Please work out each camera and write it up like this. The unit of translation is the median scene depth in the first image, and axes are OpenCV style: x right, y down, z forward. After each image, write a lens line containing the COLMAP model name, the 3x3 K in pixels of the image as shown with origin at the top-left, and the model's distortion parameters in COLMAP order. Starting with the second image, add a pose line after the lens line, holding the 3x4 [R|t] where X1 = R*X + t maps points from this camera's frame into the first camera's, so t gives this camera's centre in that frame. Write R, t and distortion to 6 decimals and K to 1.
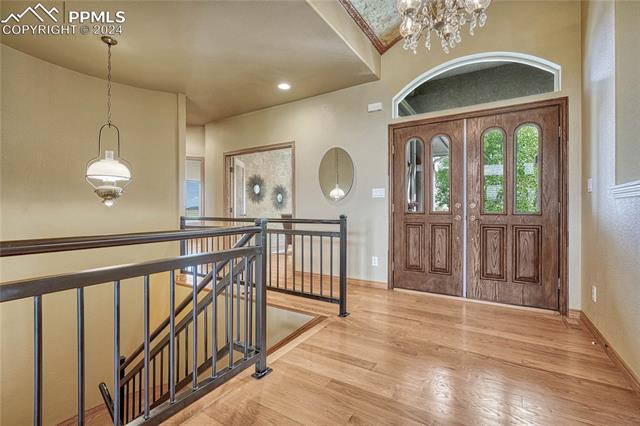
lens RADIAL K [[284.7, 0, 320.4], [0, 284.7, 212.5], [0, 0, 1]] dist [-0.003488, -0.000223]
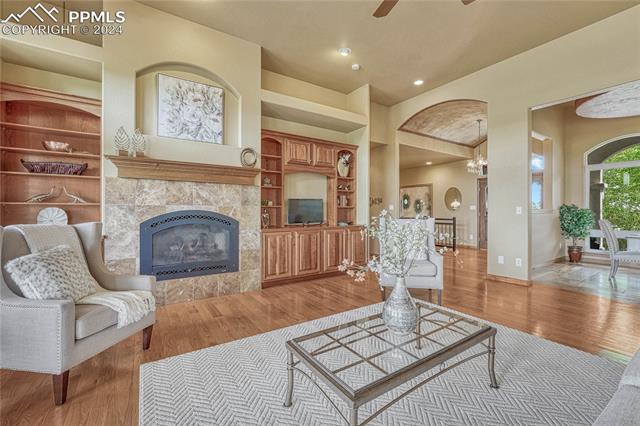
lens RADIAL K [[271.4, 0, 318.2], [0, 271.4, 213.0], [0, 0, 1]] dist [-0.010878, 0.000191]
pose [[0.907478, -0.002112, -0.420094, -0.014252], [0.002174, 0.999998, -0.000329, -0.027936], [0.420094, -0.000615, 0.907481, -1.528675]]
